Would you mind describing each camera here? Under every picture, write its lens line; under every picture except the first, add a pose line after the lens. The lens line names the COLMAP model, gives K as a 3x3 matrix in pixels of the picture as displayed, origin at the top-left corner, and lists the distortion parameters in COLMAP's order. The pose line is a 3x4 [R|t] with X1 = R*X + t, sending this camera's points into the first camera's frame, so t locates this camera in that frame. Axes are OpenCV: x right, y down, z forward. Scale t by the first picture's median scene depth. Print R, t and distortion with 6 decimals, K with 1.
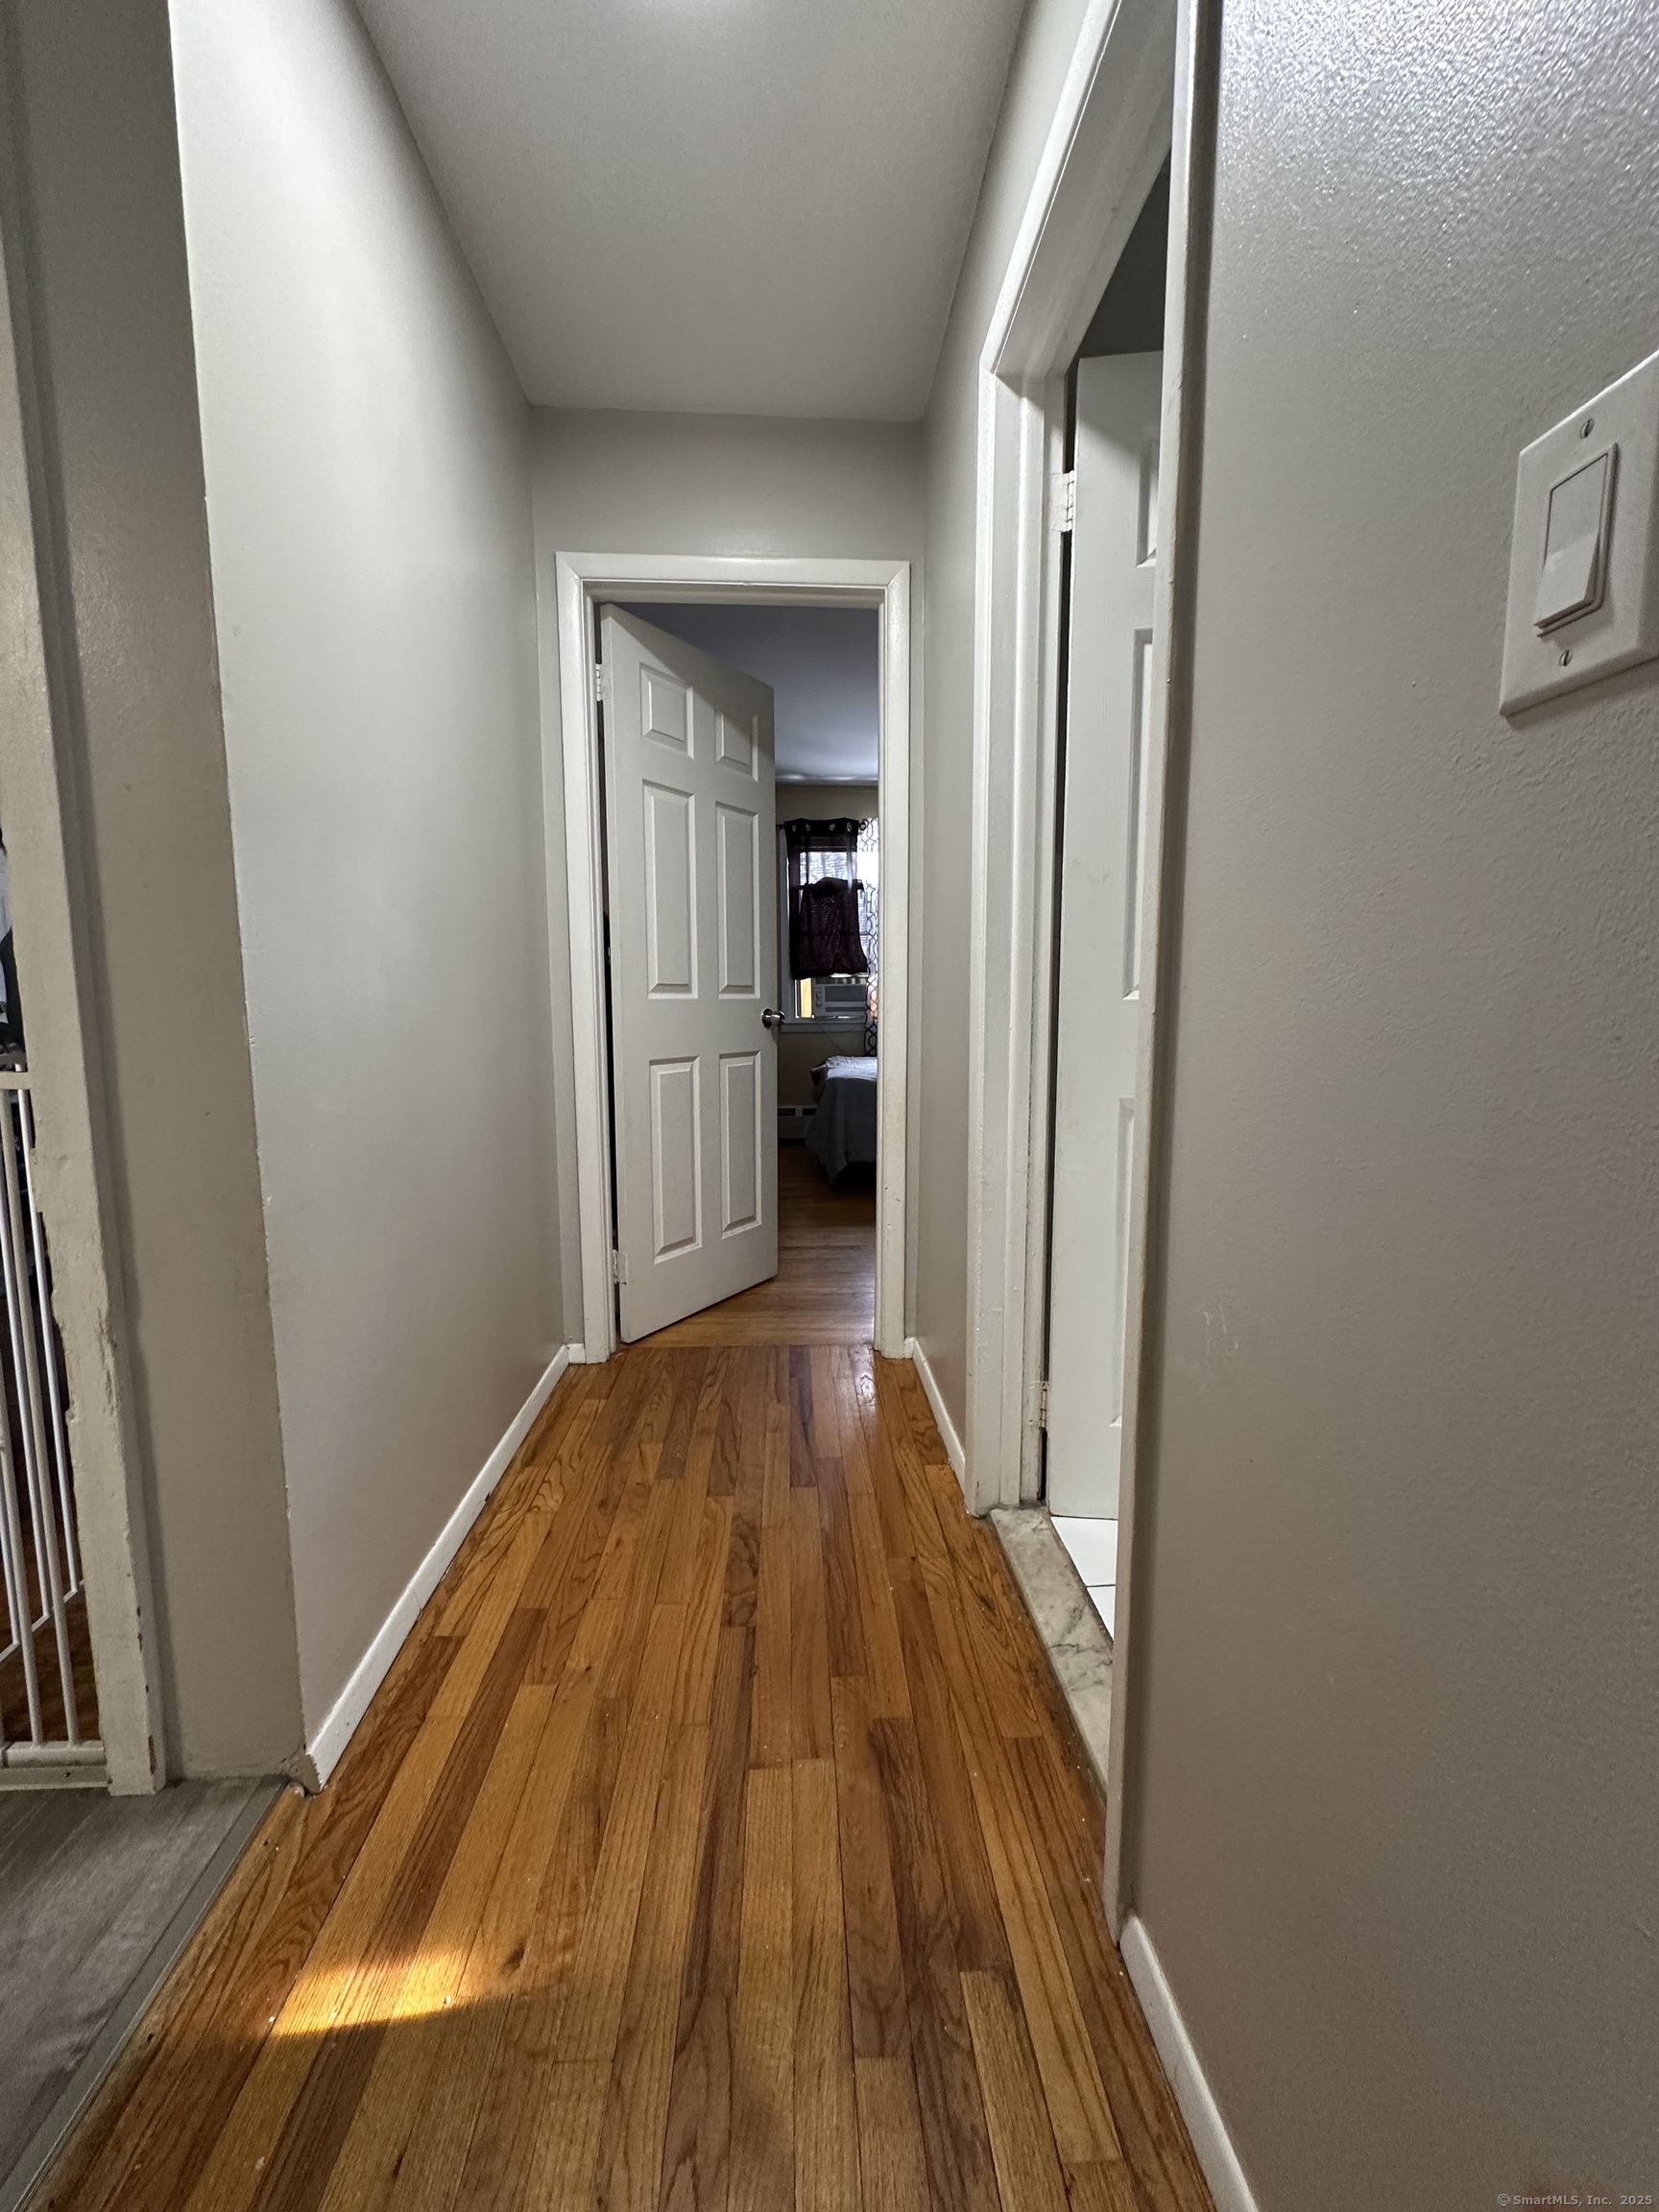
lens RADIAL K [[881.3, 0, 827.7], [0, 881.3, 1101.9], [0, 0, 1]] dist [0.000791, 0.000024]
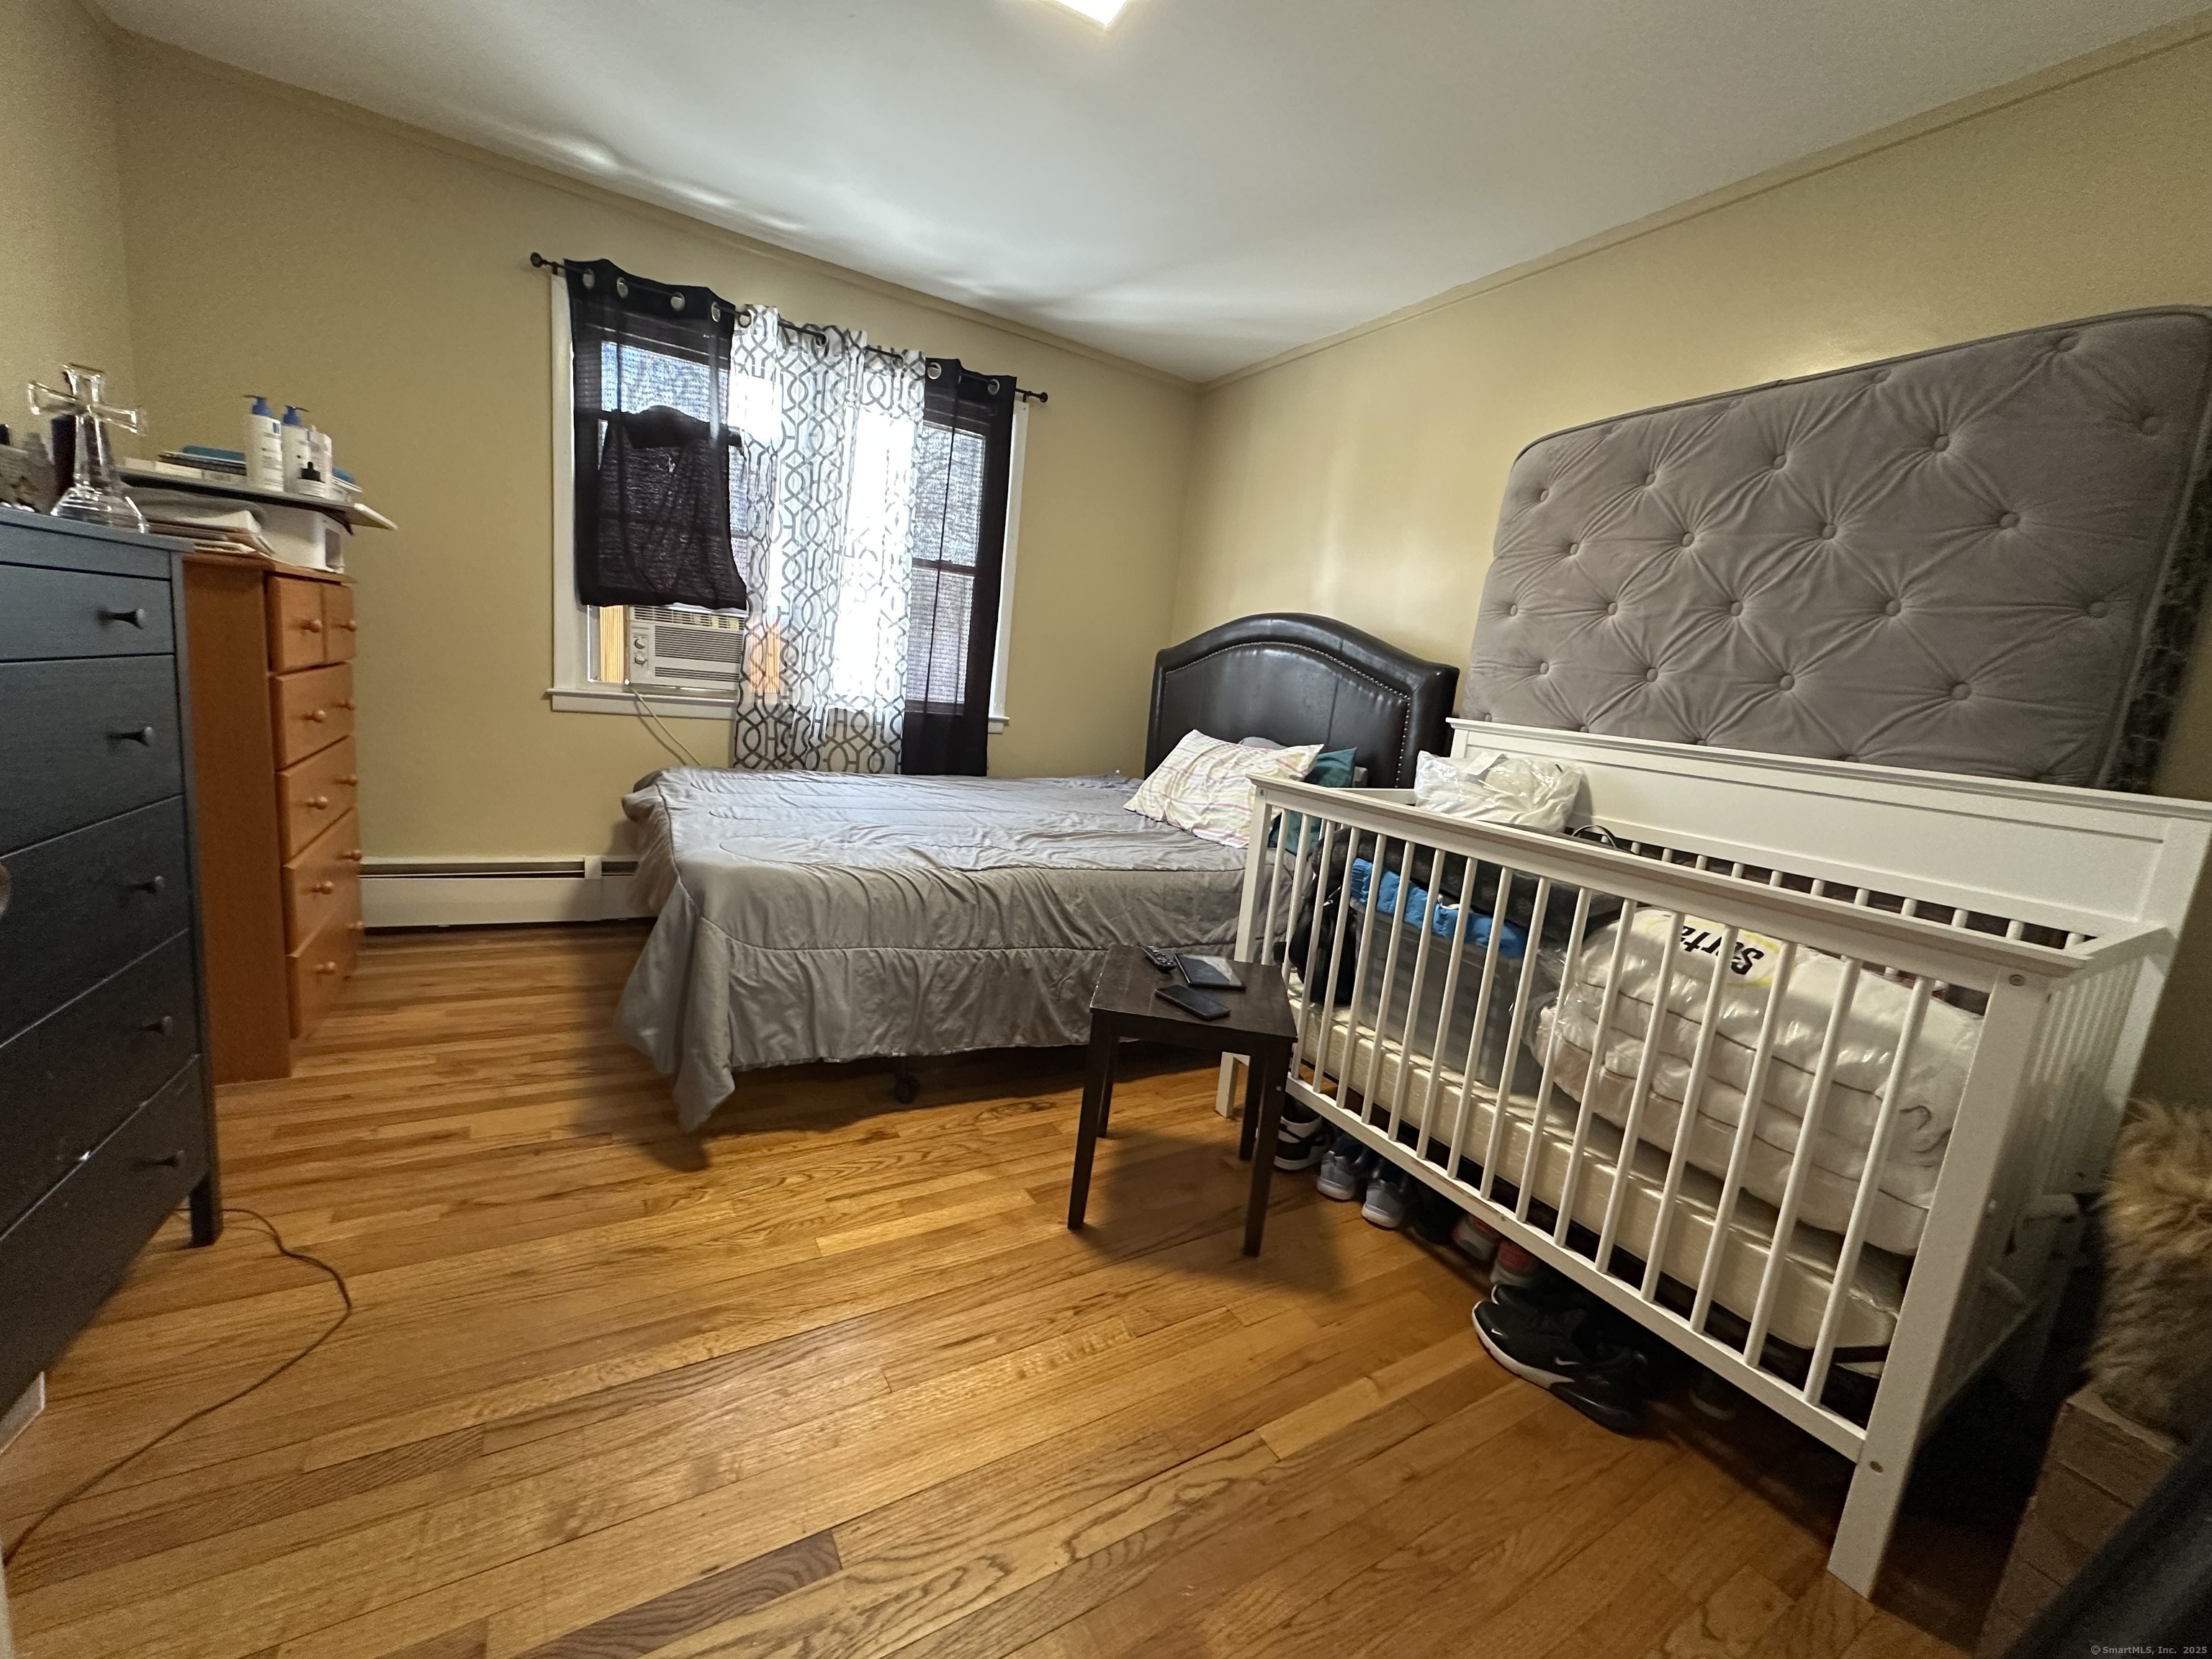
lens RADIAL K [[881.3, 0, 1111.1], [0, 881.3, 833.8], [0, 0, 1]] dist [0.000791, 0.000024]
pose [[0.876629, 0.013763, 0.480971, -0.015621], [-0.047034, 0.997255, 0.057188, -0.053486], [-0.478863, -0.072755, 0.874870, 0.422789]]
